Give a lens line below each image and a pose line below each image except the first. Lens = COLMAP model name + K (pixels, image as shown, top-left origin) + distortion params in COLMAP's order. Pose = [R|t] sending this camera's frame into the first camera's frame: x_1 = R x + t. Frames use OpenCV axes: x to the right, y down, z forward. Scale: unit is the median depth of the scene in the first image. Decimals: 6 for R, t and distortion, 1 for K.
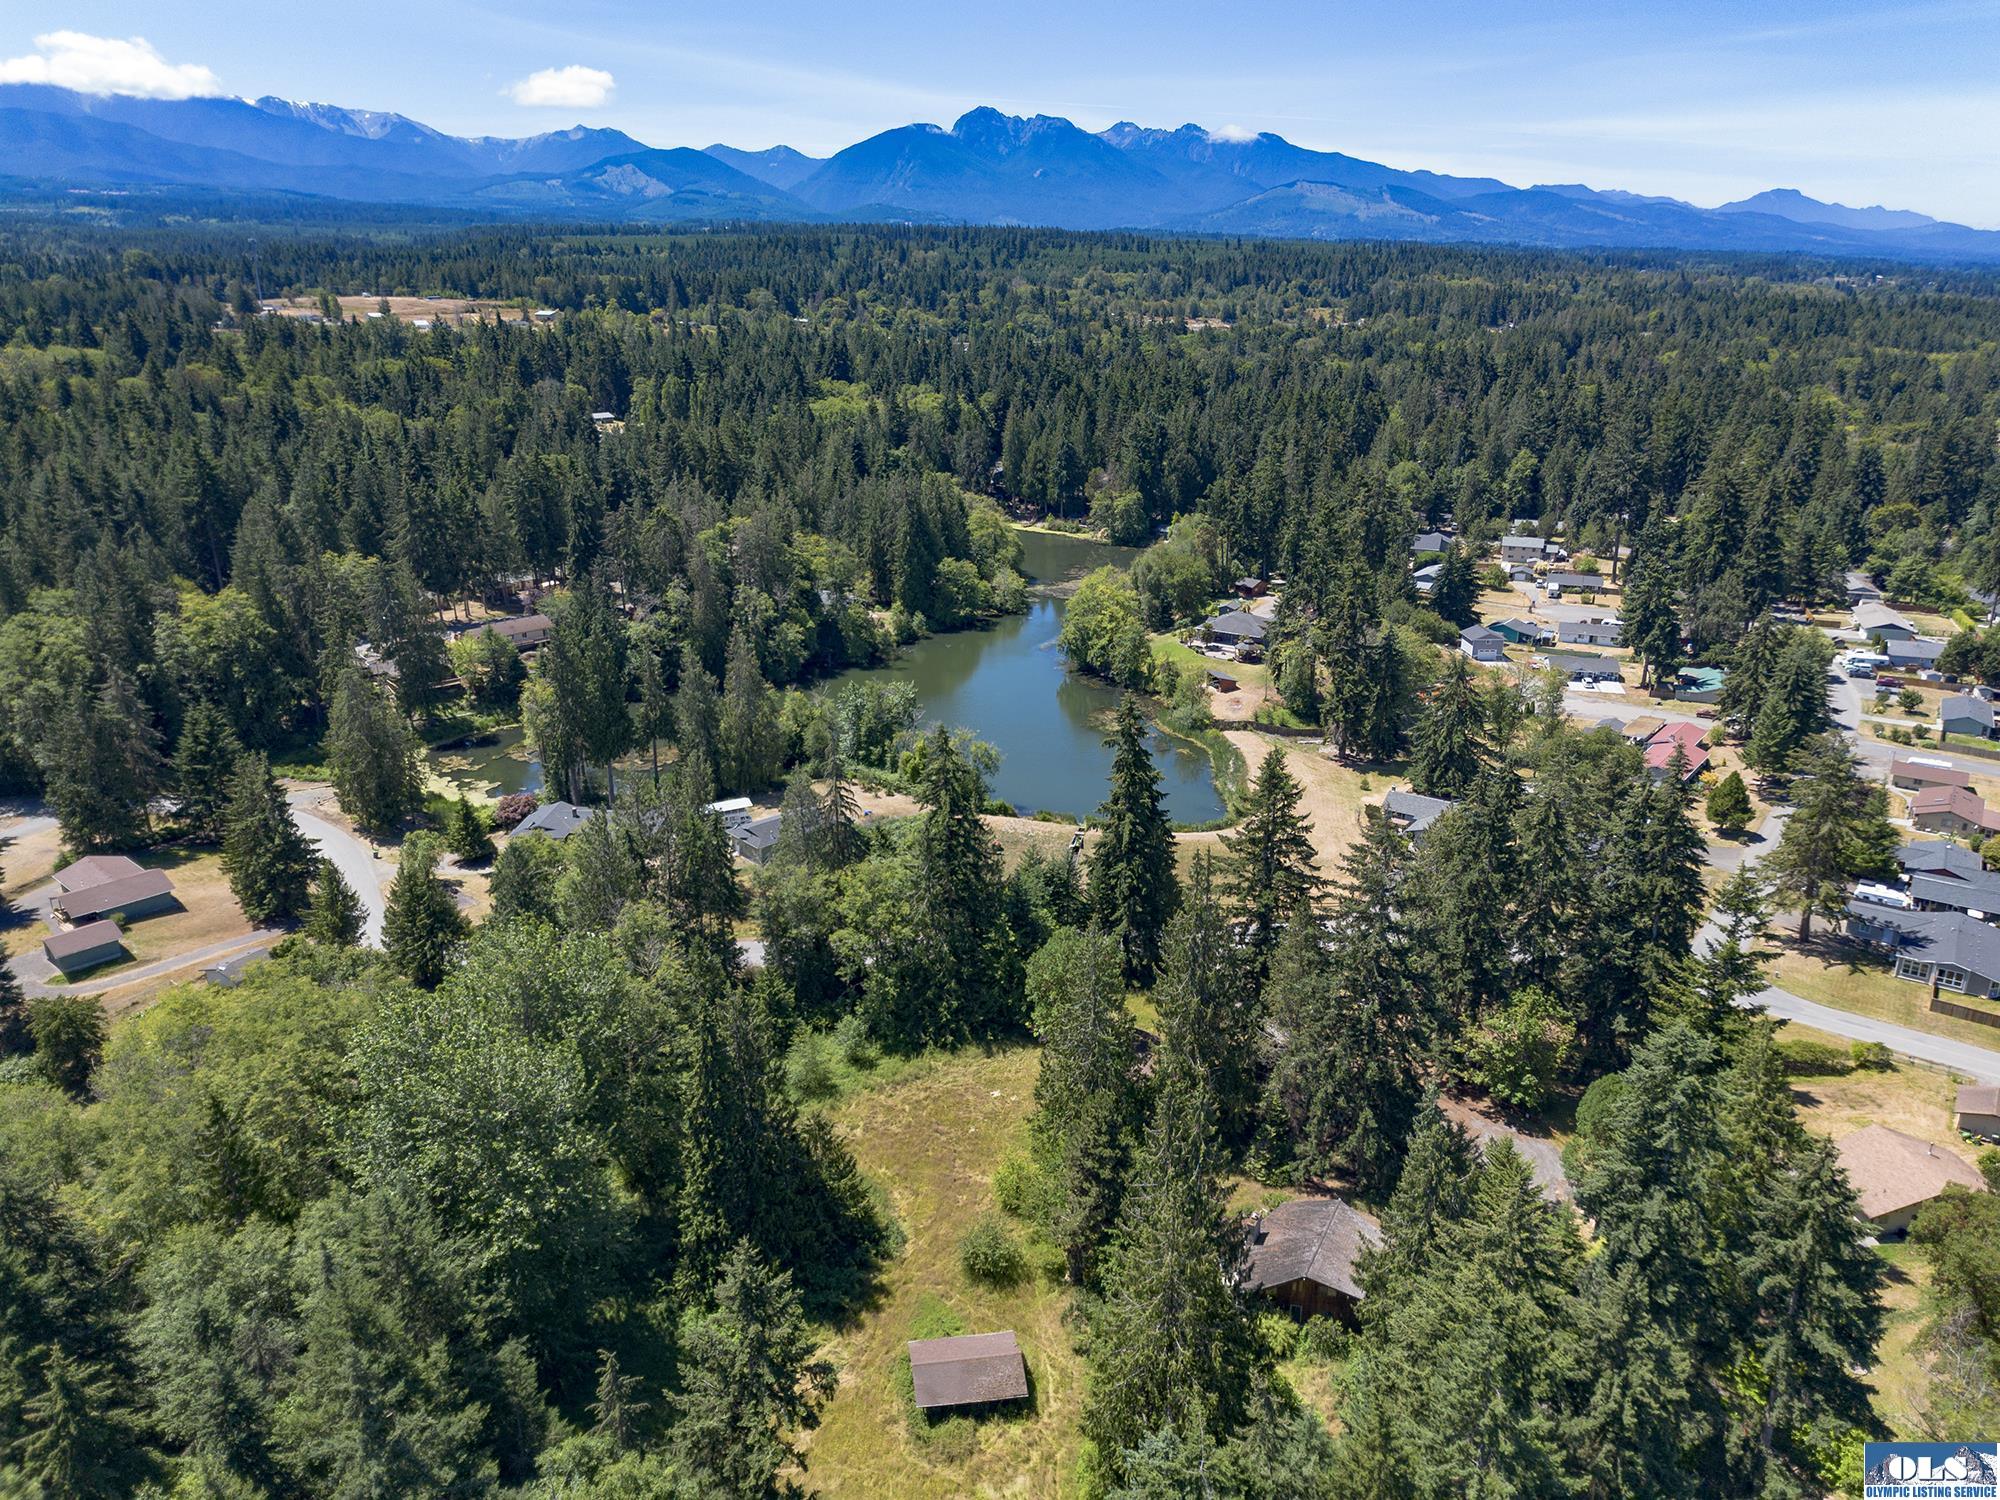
lens RADIAL K [[1401.9, 0, 1000.0], [0, 1401.9, 750.0], [0, 0, 1]] dist [0.072659, -0.081931]
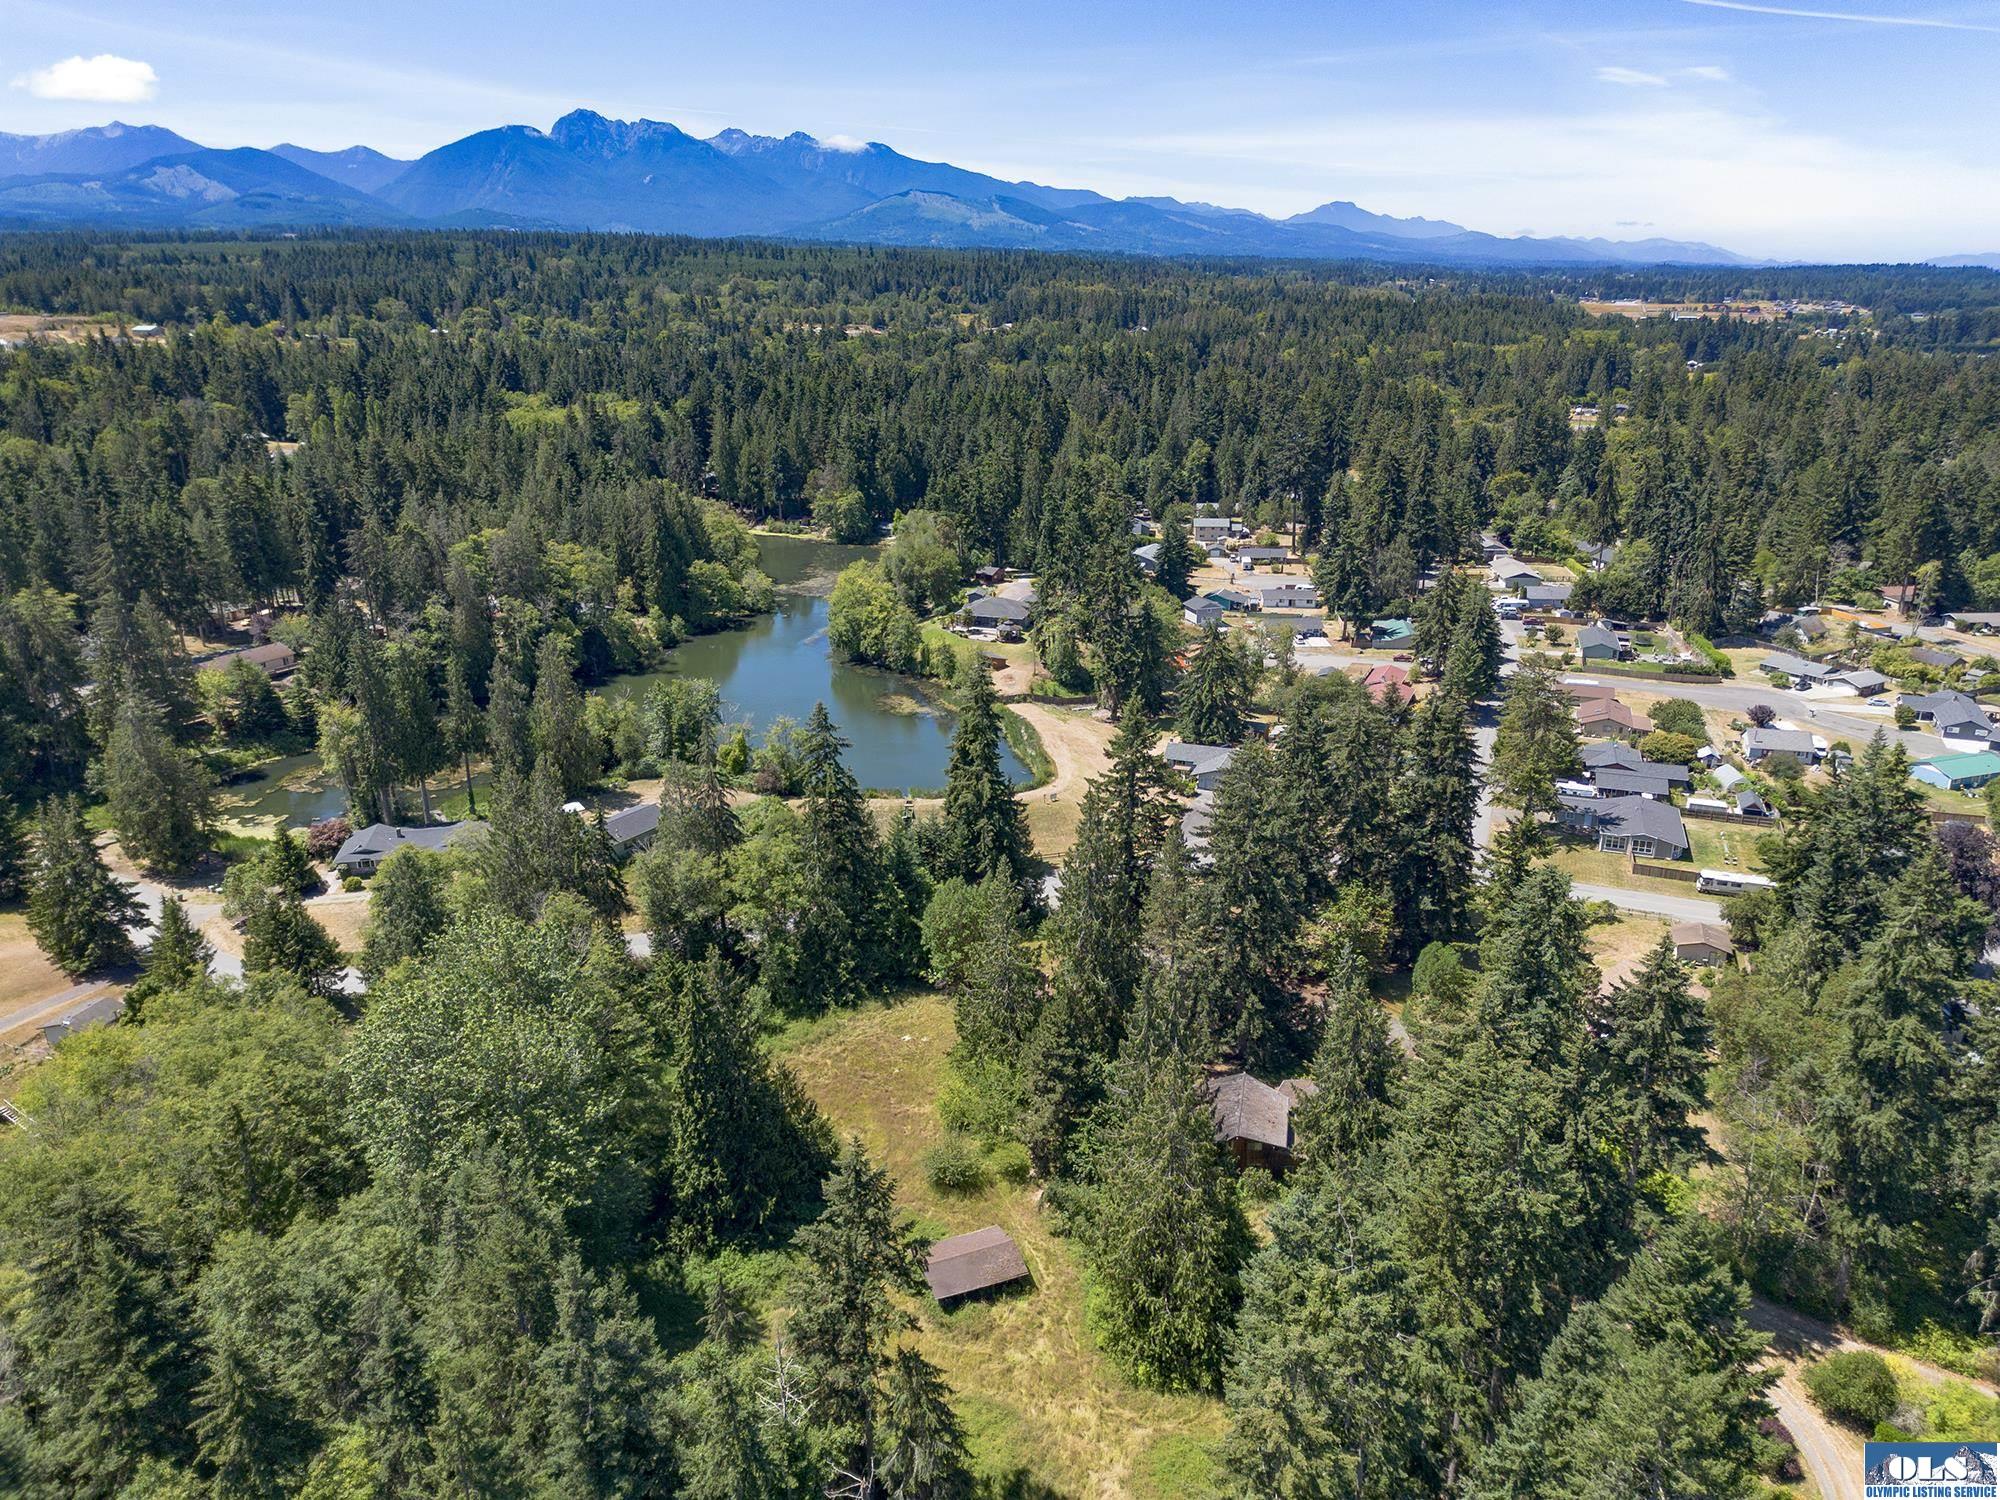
lens RADIAL K [[1401.9, 0, 1000.0], [0, 1401.9, 750.0], [0, 0, 1]] dist [0.072659, -0.081931]
pose [[0.968290, -0.087096, 0.234156, -0.106799], [0.088256, 0.996082, 0.005539, 0.016021], [-0.233721, 0.015302, 0.972183, -0.042302]]
